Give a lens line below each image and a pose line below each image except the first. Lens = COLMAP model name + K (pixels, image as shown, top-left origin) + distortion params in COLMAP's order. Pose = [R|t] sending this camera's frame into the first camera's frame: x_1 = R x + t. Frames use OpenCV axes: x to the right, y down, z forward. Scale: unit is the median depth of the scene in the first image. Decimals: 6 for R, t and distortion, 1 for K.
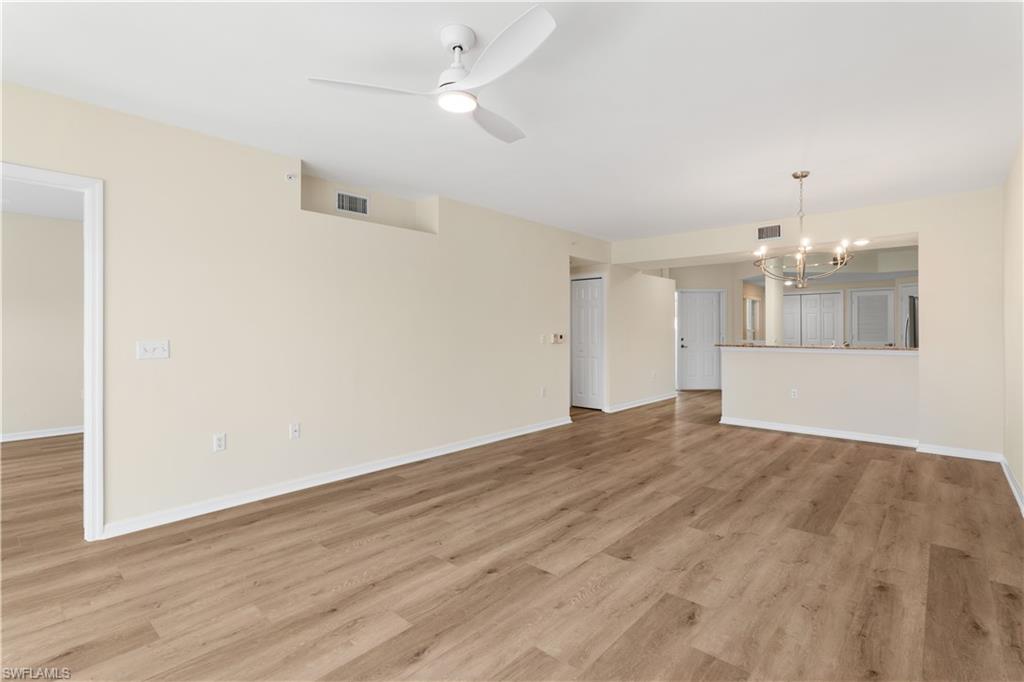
lens RADIAL K [[477.7, 0, 511.2], [0, 477.7, 333.1], [0, 0, 1]] dist [0.011596, -0.000582]
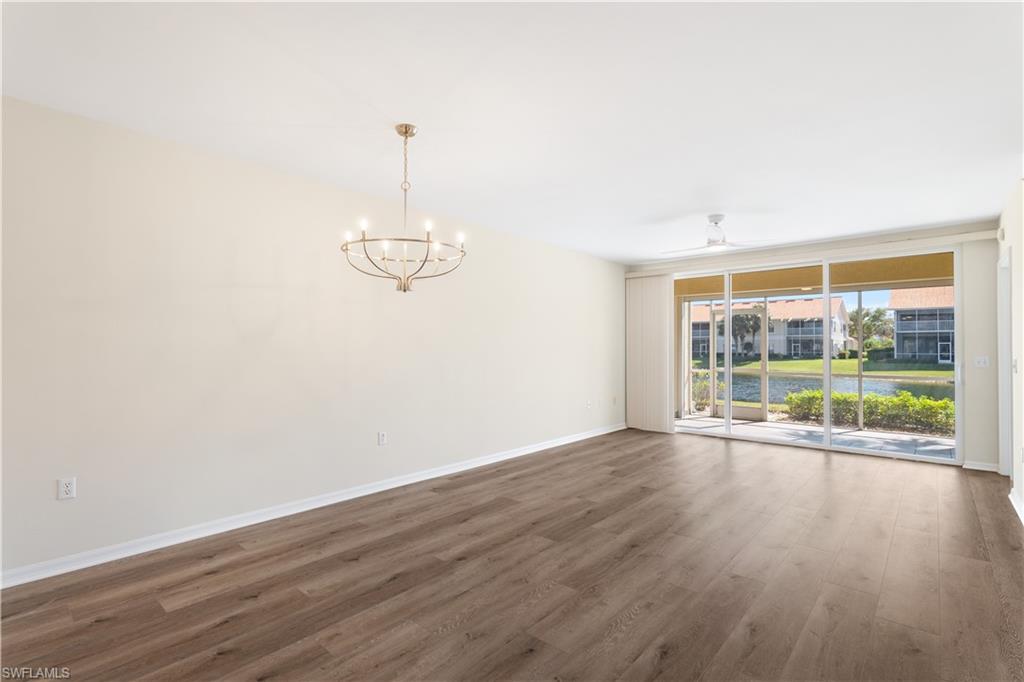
lens RADIAL K [[477.7, 0, 512.4], [0, 477.7, 342.0], [0, 0, 1]] dist [0.011596, -0.000582]
pose [[-0.999931, -0.002877, -0.011383, 0.582763], [-0.002809, 0.999978, -0.005964, -0.018654], [0.011400, -0.005931, -0.999917, 2.165426]]
